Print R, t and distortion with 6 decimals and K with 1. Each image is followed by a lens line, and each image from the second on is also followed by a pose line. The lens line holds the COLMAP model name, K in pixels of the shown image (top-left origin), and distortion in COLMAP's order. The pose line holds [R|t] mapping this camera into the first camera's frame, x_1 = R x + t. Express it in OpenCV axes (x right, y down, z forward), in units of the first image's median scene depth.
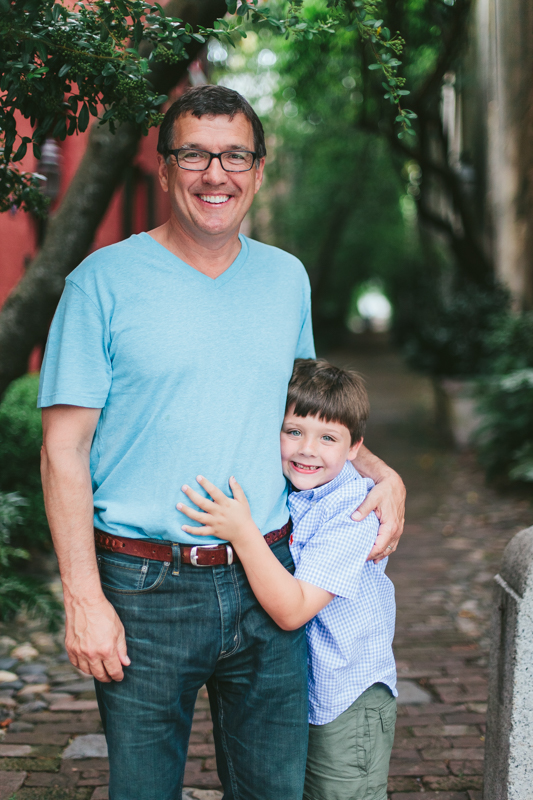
lens RADIAL K [[1173.3, 0, 266.5], [0, 1173.3, 400.0], [0, 0, 1]] dist [0.003149, -0.092940]
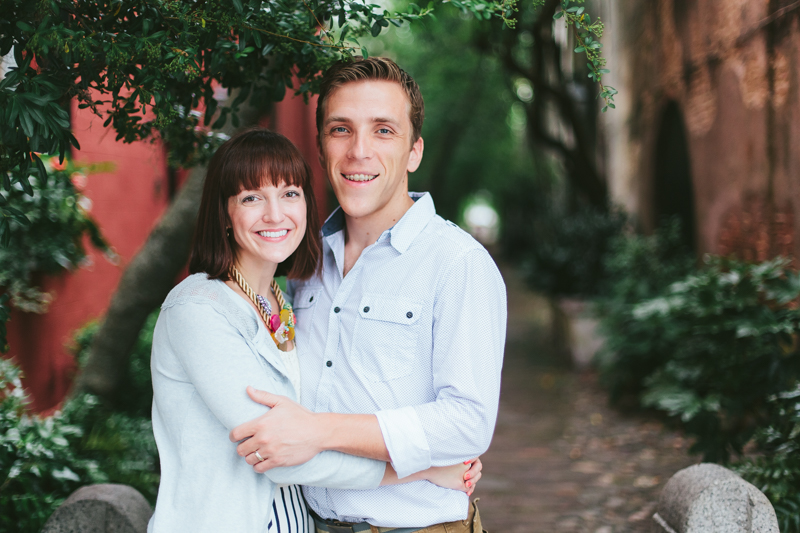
lens RADIAL K [[1177.8, 0, 400.0], [0, 1177.8, 266.5], [0, 0, 1]] dist [-0.004538, -0.050390]
pose [[0.999687, 0.002371, 0.024921, -0.029347], [-0.001448, 0.999315, -0.036988, -0.016340], [-0.024991, 0.036940, 0.999005, -0.026672]]
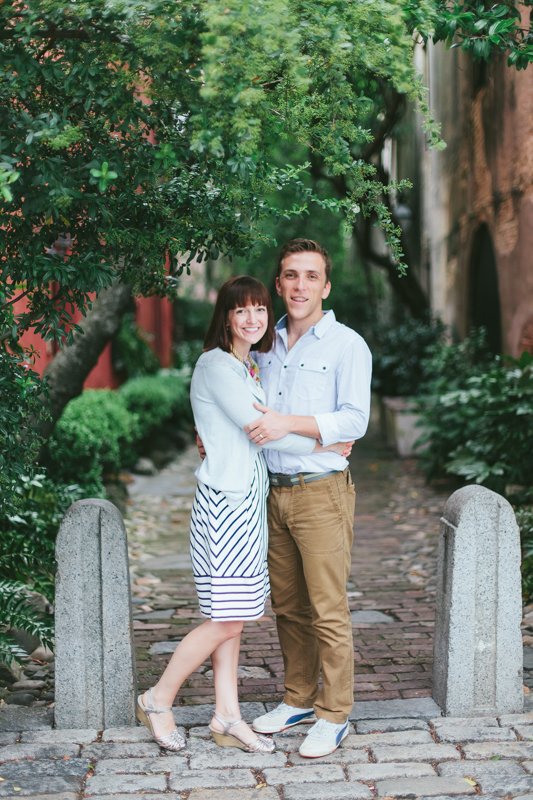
lens RADIAL K [[1177.8, 0, 266.5], [0, 1177.8, 400.0], [0, 0, 1]] dist [-0.004538, -0.050390]
pose [[0.998324, 0.001218, 0.057851, -0.072890], [-0.000328, 0.999881, -0.015392, 0.004814], [-0.057863, 0.015348, 0.998207, -0.320285]]
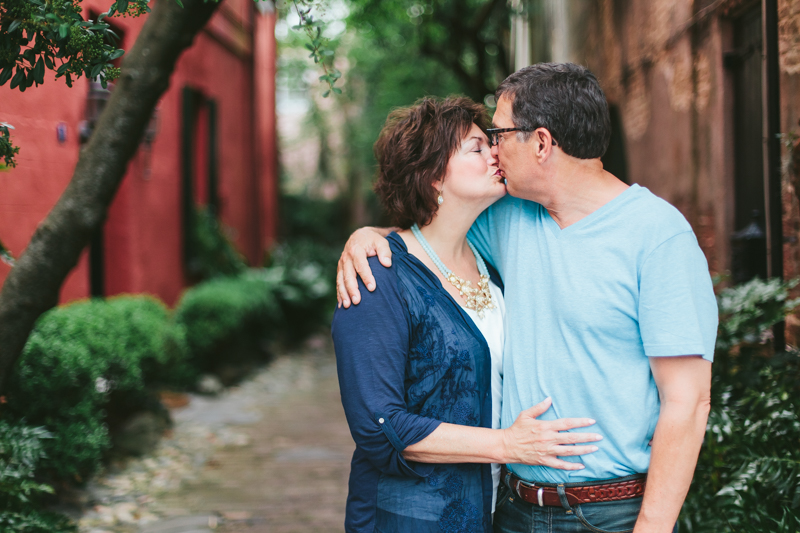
lens RADIAL K [[1168.9, 0, 400.0], [0, 1168.9, 266.5], [0, 0, 1]] dist [0.002034, -0.072548]
pose [[0.999113, 0.001999, 0.042051, 0.043984], [-0.000163, 0.999049, -0.043606, -0.012027], [-0.042098, 0.043561, 0.998163, -0.001151]]
